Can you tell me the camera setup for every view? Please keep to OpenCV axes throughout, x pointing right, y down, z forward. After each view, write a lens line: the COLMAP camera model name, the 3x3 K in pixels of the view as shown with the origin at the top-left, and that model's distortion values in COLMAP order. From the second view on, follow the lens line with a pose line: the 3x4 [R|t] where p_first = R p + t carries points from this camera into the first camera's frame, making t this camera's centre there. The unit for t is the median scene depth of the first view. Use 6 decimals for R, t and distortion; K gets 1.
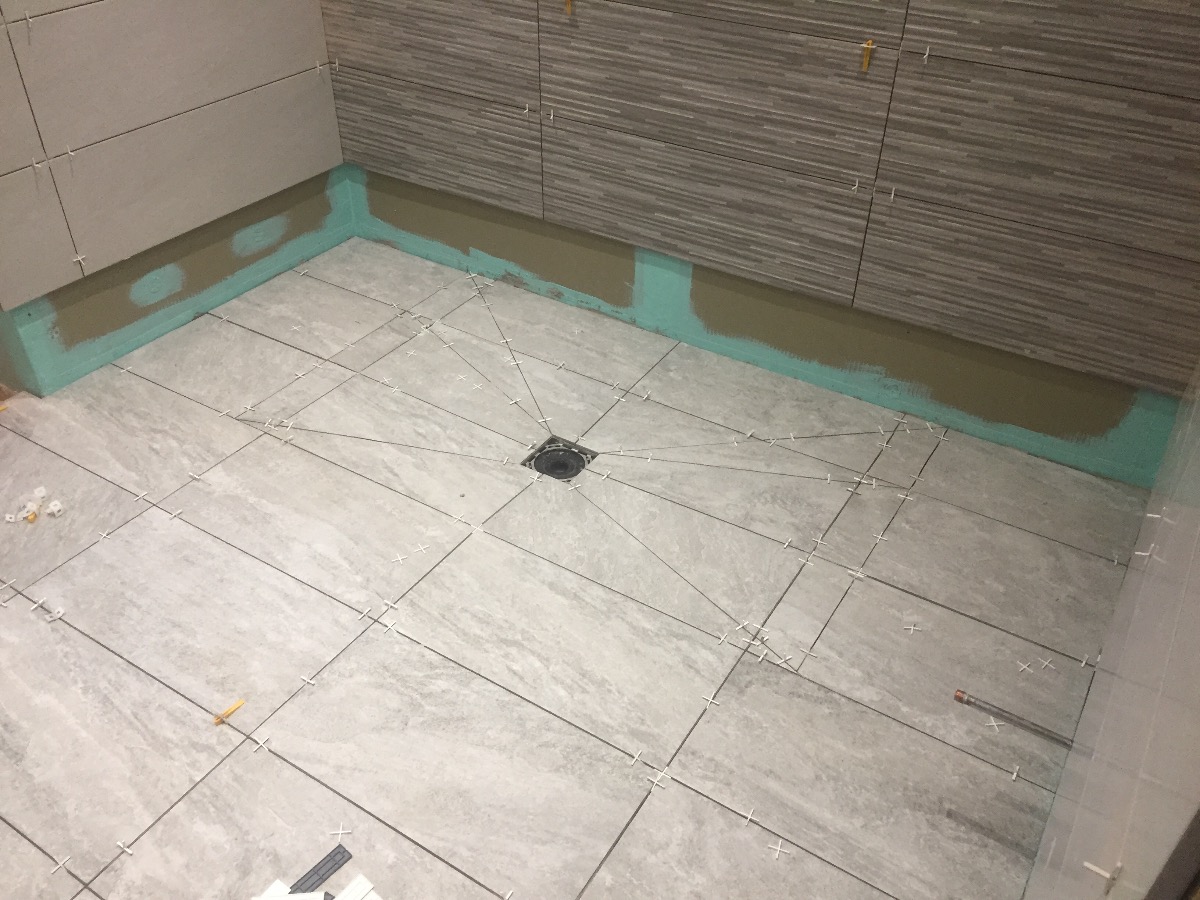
lens RADIAL K [[1028.6, 0, 600.0], [0, 1028.6, 450.0], [0, 0, 1]] dist [0.089453, -0.117602]
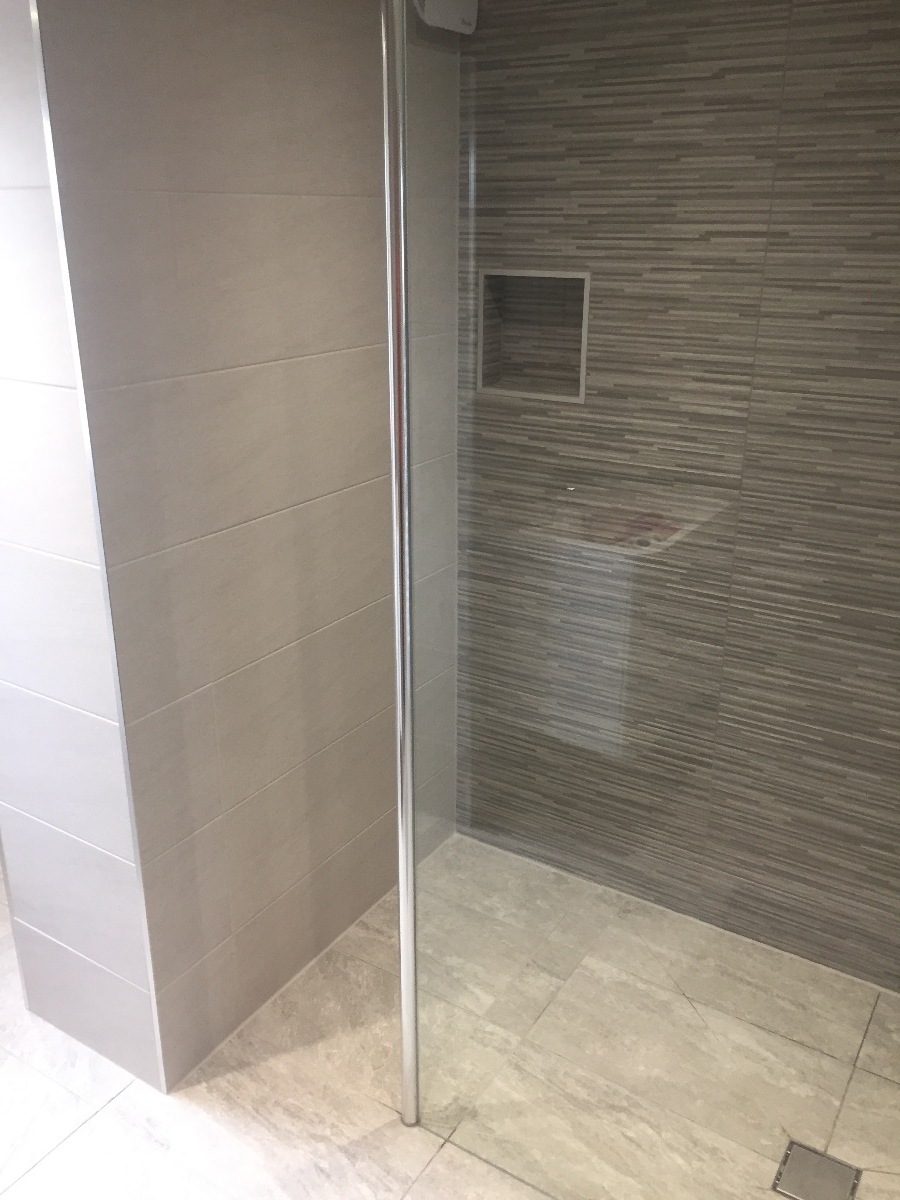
lens RADIAL K [[1028.6, 0, 450.0], [0, 1028.6, 600.0], [0, 0, 1]] dist [0.089453, -0.117602]
pose [[0.999964, -0.006247, -0.005716, -0.302665], [0.004371, 0.959010, -0.283339, -0.185554], [0.007252, 0.283304, 0.959003, 0.083615]]
